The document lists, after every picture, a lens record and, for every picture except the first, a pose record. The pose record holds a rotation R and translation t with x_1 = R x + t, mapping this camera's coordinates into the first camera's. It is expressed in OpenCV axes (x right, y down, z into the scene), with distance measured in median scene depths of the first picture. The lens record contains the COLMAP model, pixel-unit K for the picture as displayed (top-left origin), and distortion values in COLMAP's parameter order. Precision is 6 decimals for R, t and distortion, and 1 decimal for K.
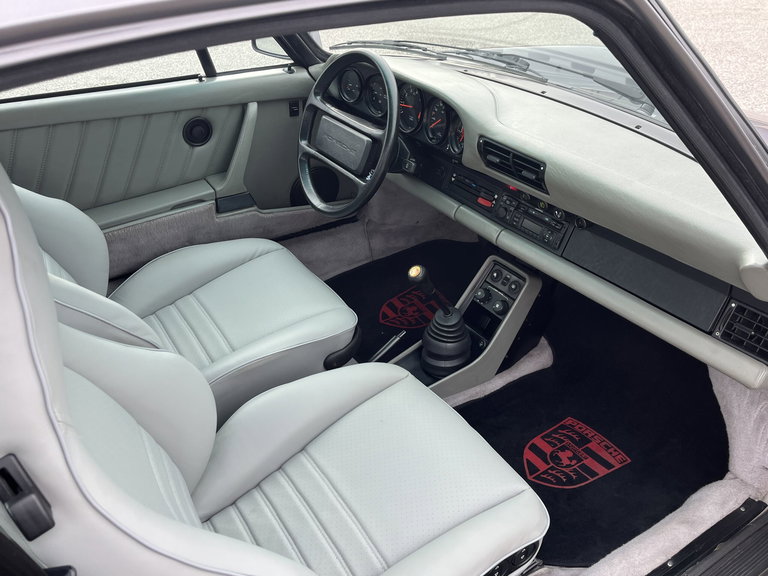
lens RADIAL K [[659.1, 0, 379.0], [0, 659.1, 289.9], [0, 0, 1]] dist [0.060152, -0.091457]
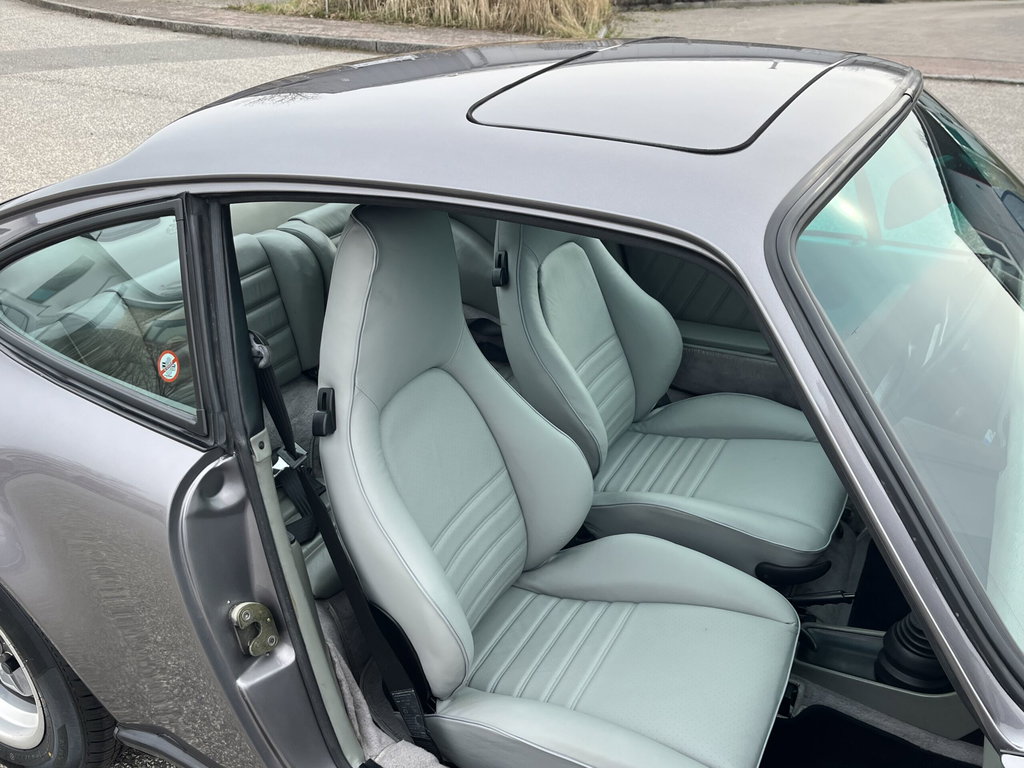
lens RADIAL K [[878.8, 0, 505.4], [0, 878.8, 386.5], [0, 0, 1]] dist [0.060152, -0.091457]
pose [[0.494303, 0.414747, -0.763970, 0.527799], [-0.468091, 0.867542, 0.168112, -0.133103], [0.732500, 0.274509, 0.622968, -0.036198]]
